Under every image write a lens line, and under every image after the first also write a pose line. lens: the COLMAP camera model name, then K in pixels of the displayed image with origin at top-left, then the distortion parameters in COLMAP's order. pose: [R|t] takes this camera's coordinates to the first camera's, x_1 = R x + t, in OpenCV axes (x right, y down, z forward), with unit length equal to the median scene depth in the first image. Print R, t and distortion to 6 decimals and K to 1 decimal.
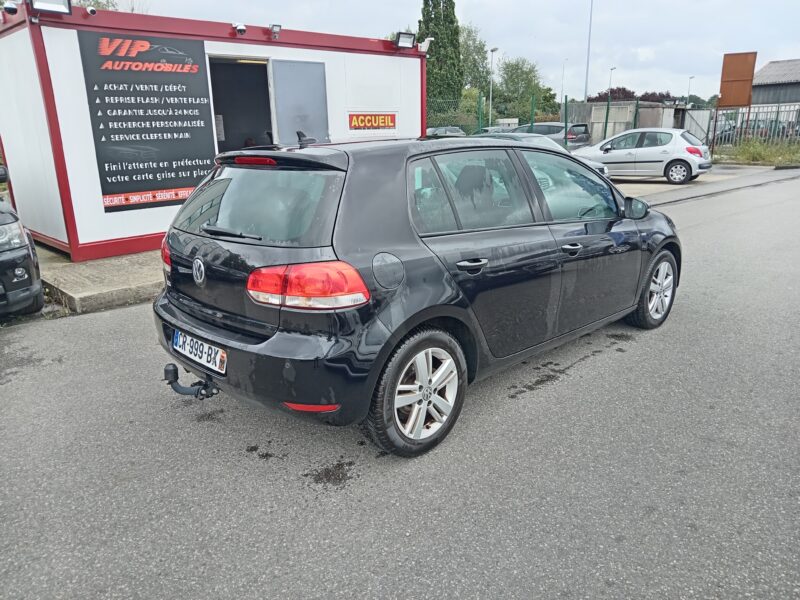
lens RADIAL K [[600.9, 0, 394.2], [0, 600.9, 299.7], [0, 0, 1]] dist [0.021317, -0.043186]
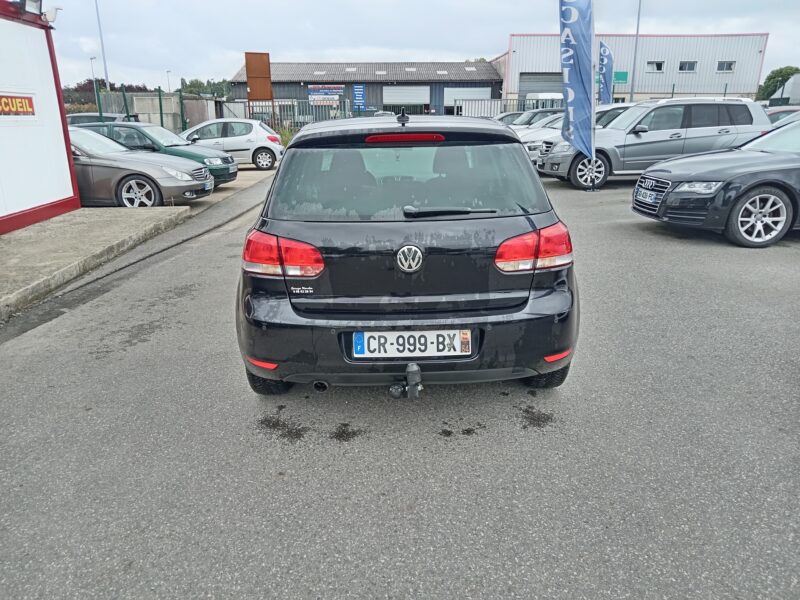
lens RADIAL K [[600.9, 0, 394.2], [0, 600.9, 299.7], [0, 0, 1]] dist [0.021317, -0.043186]
pose [[0.681994, -0.203246, 0.702549, -0.288369], [0.196282, 0.976233, 0.091883, -0.021620], [-0.704526, 0.075234, 0.705679, 0.109799]]
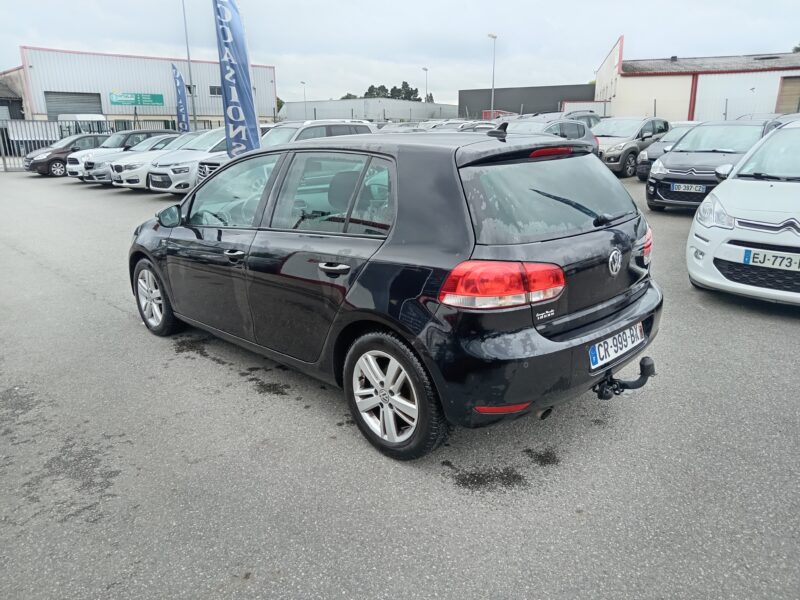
lens RADIAL K [[600.9, 0, 394.2], [0, 600.9, 299.7], [0, 0, 1]] dist [0.021317, -0.043186]
pose [[-0.013262, -0.251700, 0.967714, -0.366000], [0.286730, 0.926198, 0.244832, -0.093432], [-0.957920, 0.280720, 0.059887, 0.367519]]
